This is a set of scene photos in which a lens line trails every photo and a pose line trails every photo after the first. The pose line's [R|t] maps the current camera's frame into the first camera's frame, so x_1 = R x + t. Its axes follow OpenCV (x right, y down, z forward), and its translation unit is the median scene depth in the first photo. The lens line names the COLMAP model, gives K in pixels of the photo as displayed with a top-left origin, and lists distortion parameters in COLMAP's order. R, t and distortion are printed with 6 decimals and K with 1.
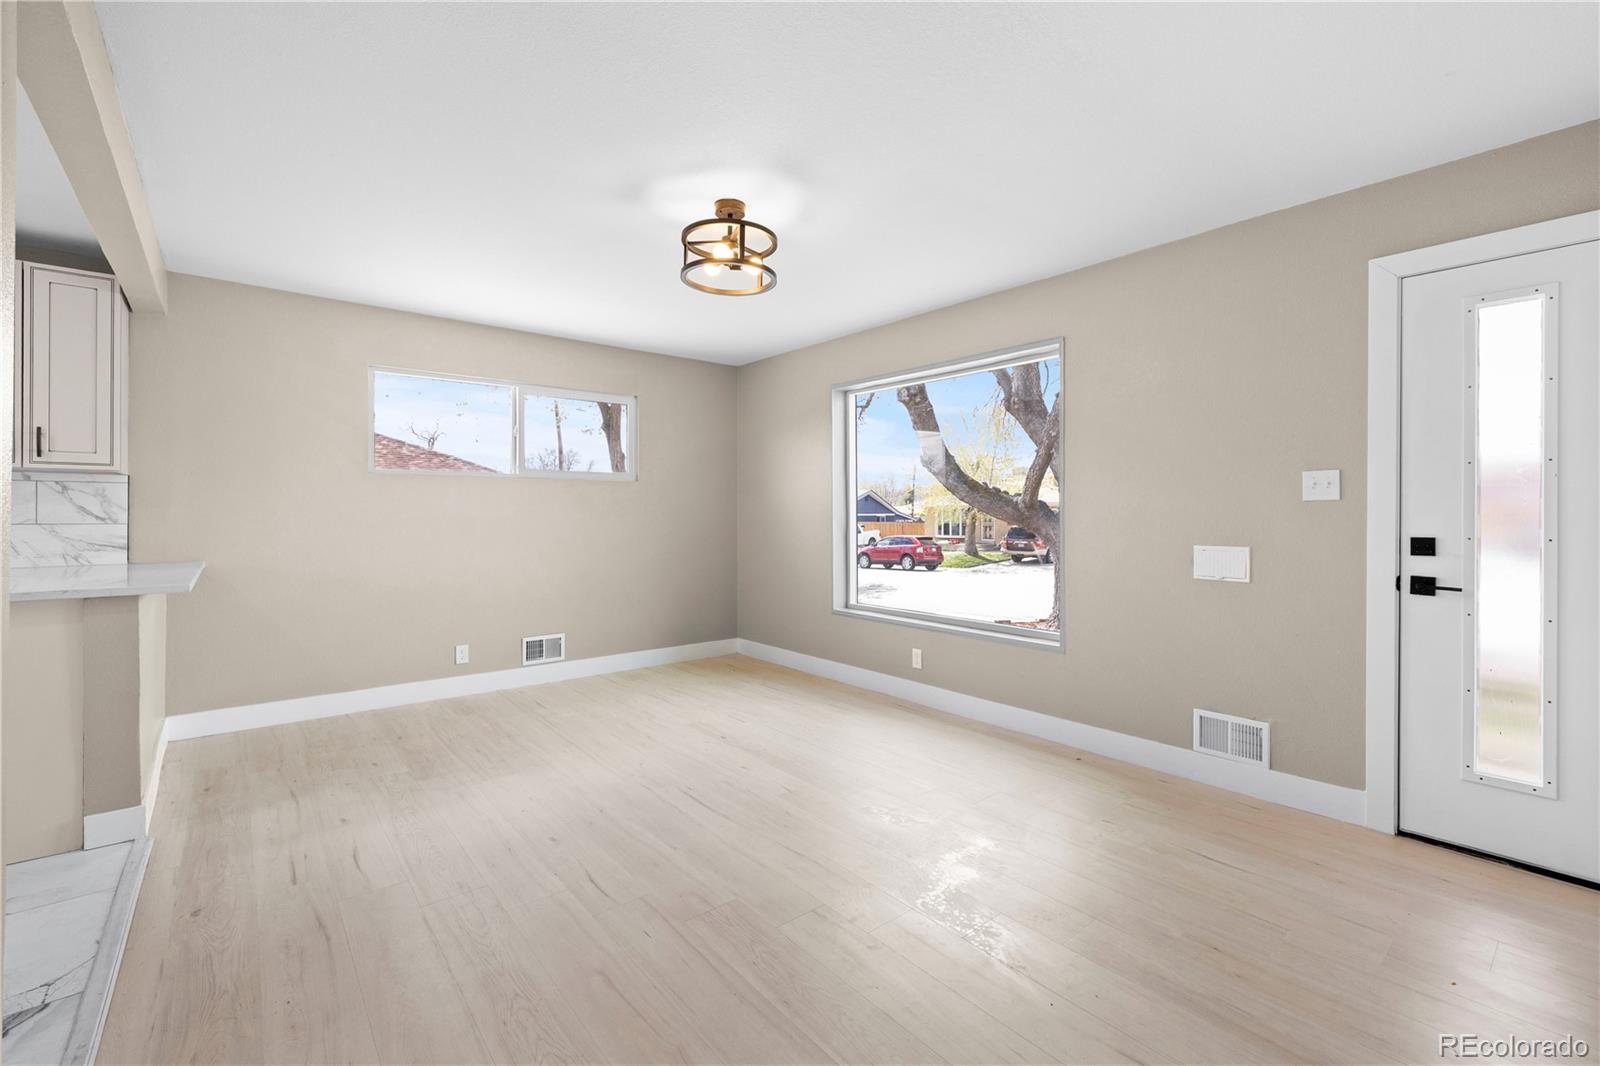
lens RADIAL K [[684.3, 0, 797.7], [0, 684.3, 519.9], [0, 0, 1]] dist [0.001854, 0.000508]
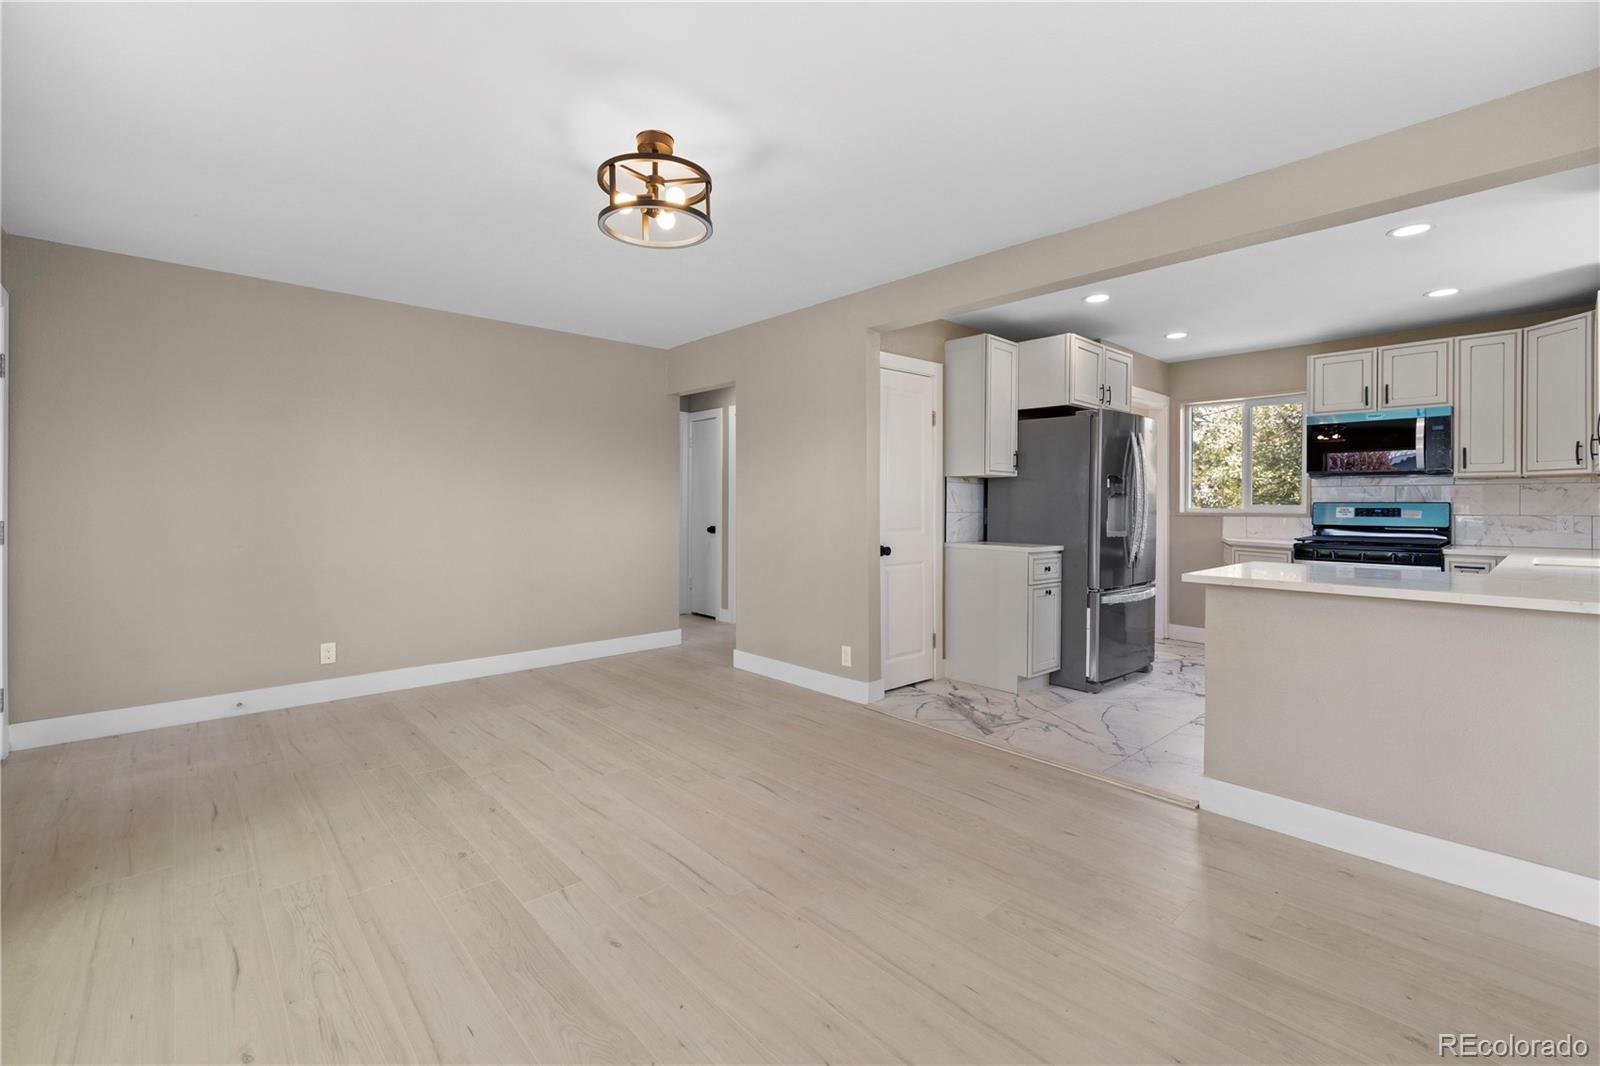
lens RADIAL K [[684.2, 0, 798.0], [0, 684.2, 504.0], [0, 0, 1]] dist [0.001955, 0.000262]
pose [[-0.998640, -0.006092, -0.051779, -0.198968], [-0.006581, 0.999935, 0.009274, -0.013806], [0.051719, 0.009603, -0.998615, 1.568121]]
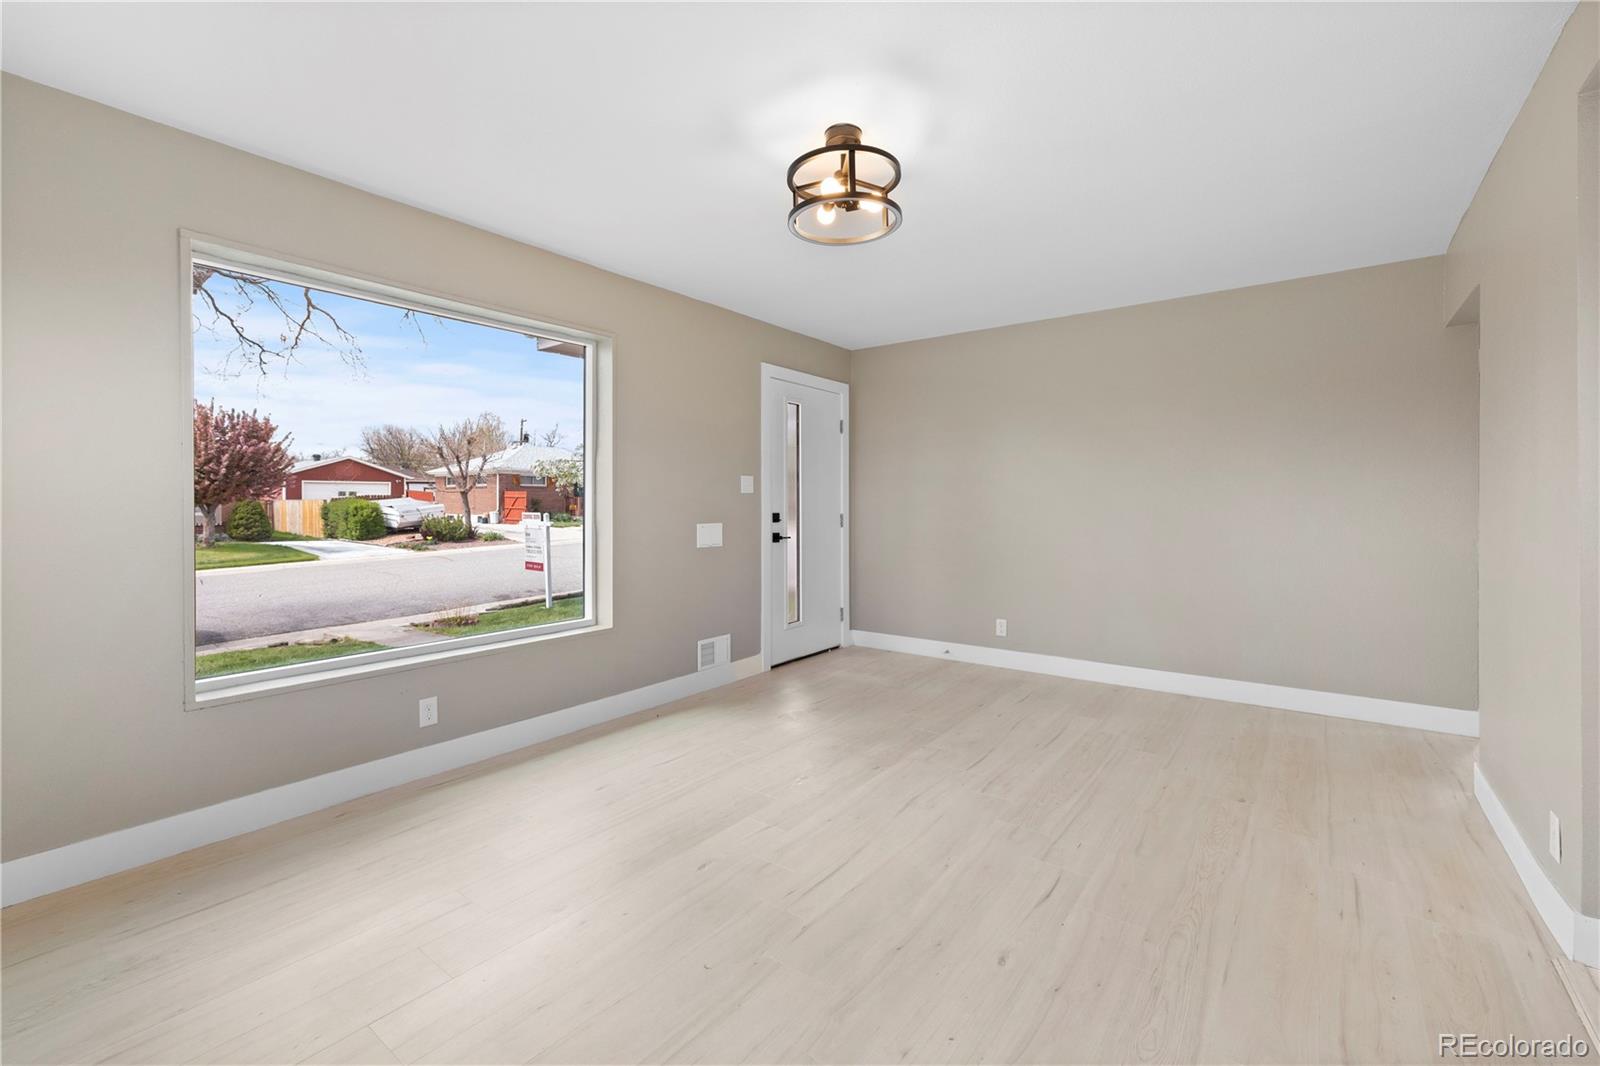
lens RADIAL K [[684.2, 0, 798.0], [0, 684.2, 504.0], [0, 0, 1]] dist [0.001955, 0.000262]
pose [[-0.230069, -0.004195, 0.973165, -0.771864], [0.009655, 0.999932, 0.006593, -0.009865], [-0.973126, 0.010913, -0.230013, 1.054822]]
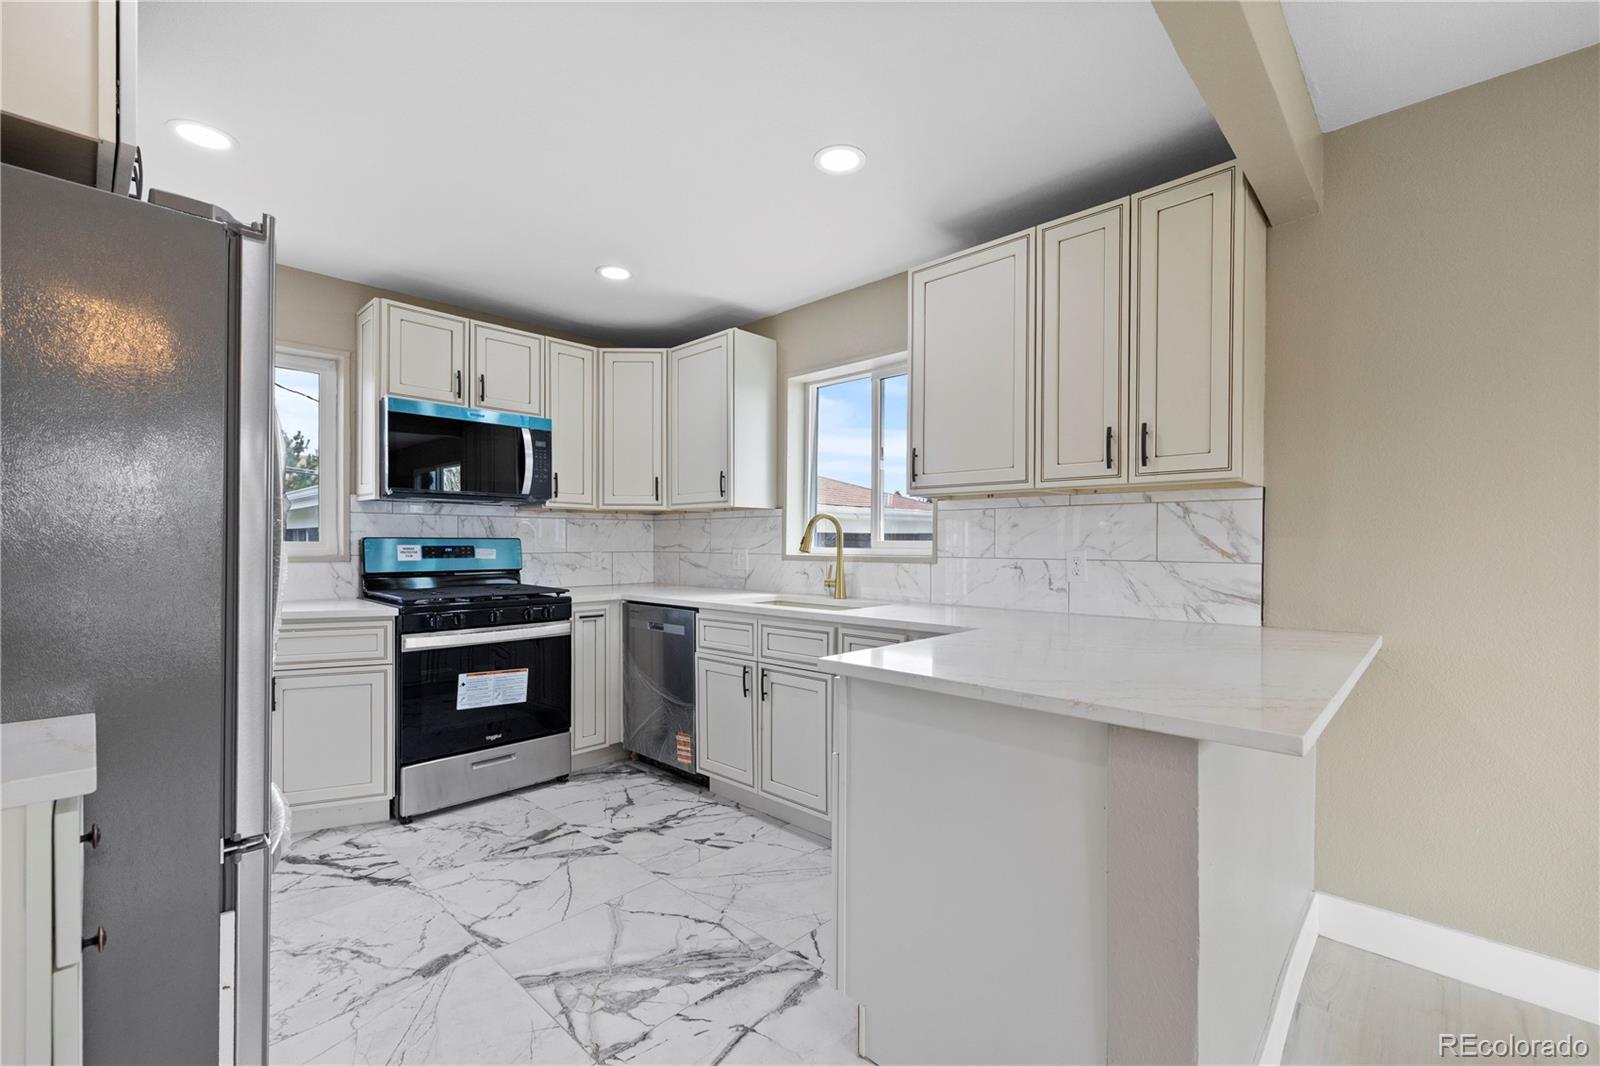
lens RADIAL K [[681.7, 0, 797.5], [0, 681.7, 541.9], [0, 0, 1]] dist [0.001097, 0.000261]
pose [[0.120678, -0.002420, -0.992689, -0.428710], [-0.011189, 0.999930, -0.003798, -0.007641], [0.992629, 0.011565, 0.120643, 0.529550]]
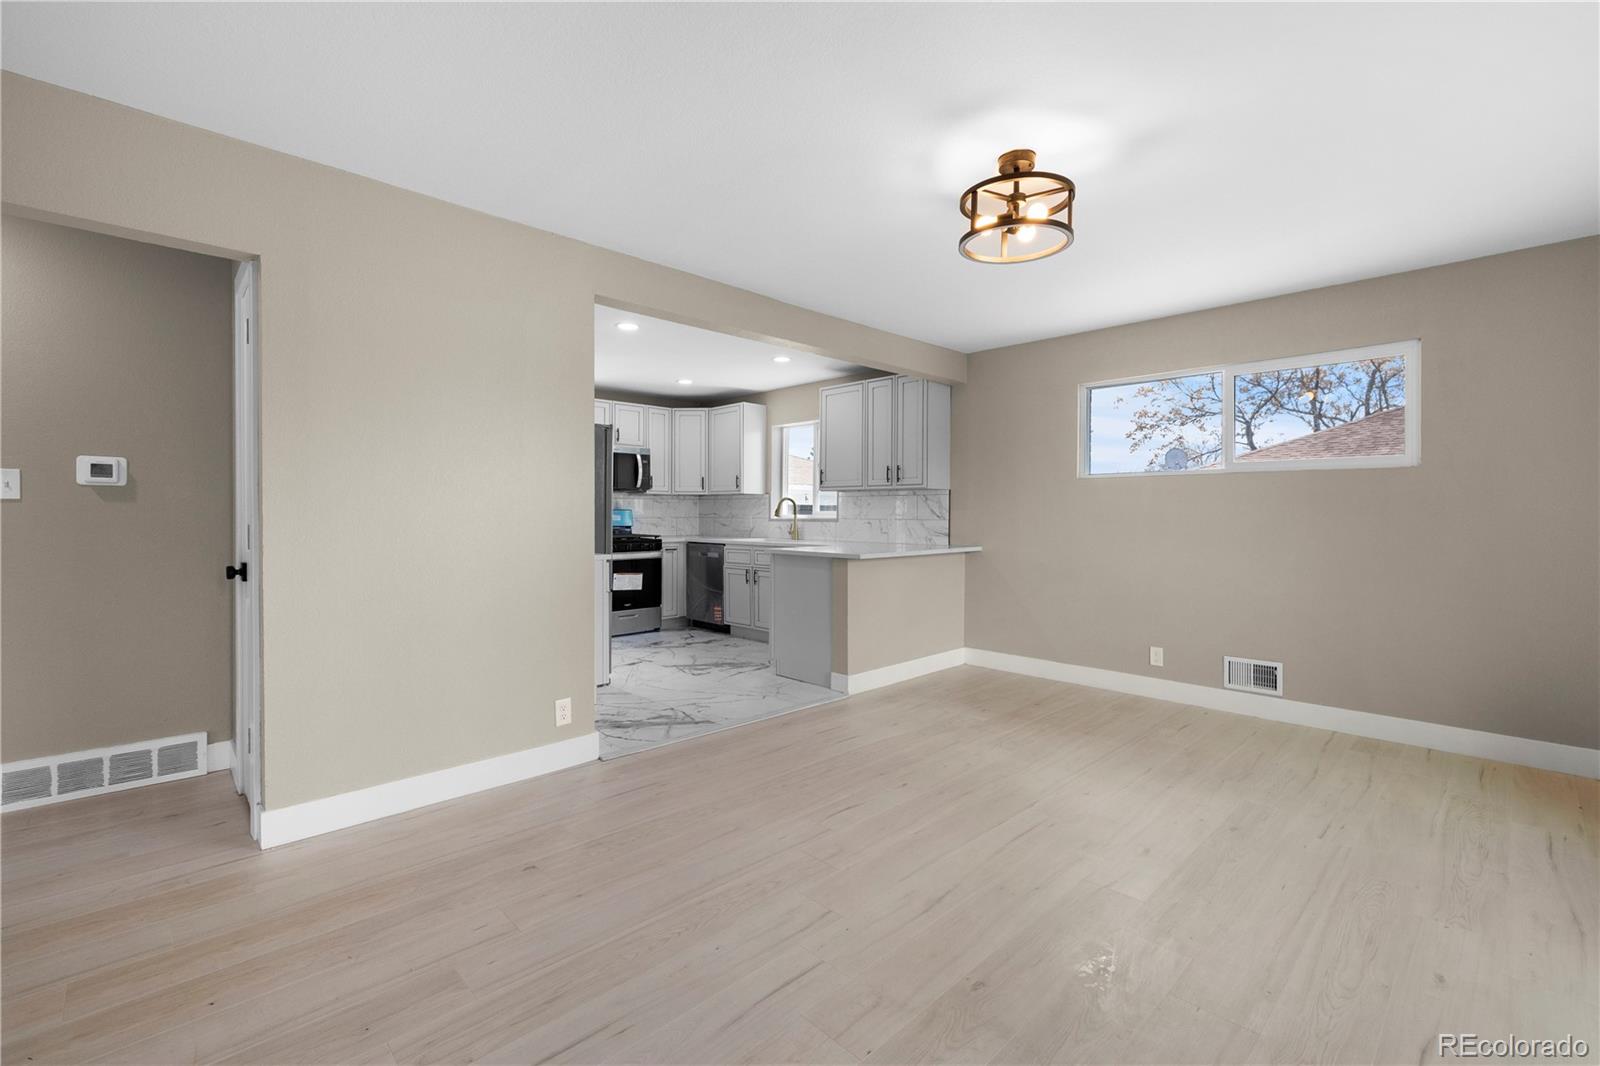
lens RADIAL K [[694.6, 0, 790.4], [0, 694.6, 523.4], [0, 0, 1]] dist [0.000901, 0.000243]
pose [[0.074421, 0.012183, -0.997153, 0.642064], [-0.012768, 0.999855, 0.011263, 0.000118], [0.997145, 0.011893, 0.074566, 0.545903]]
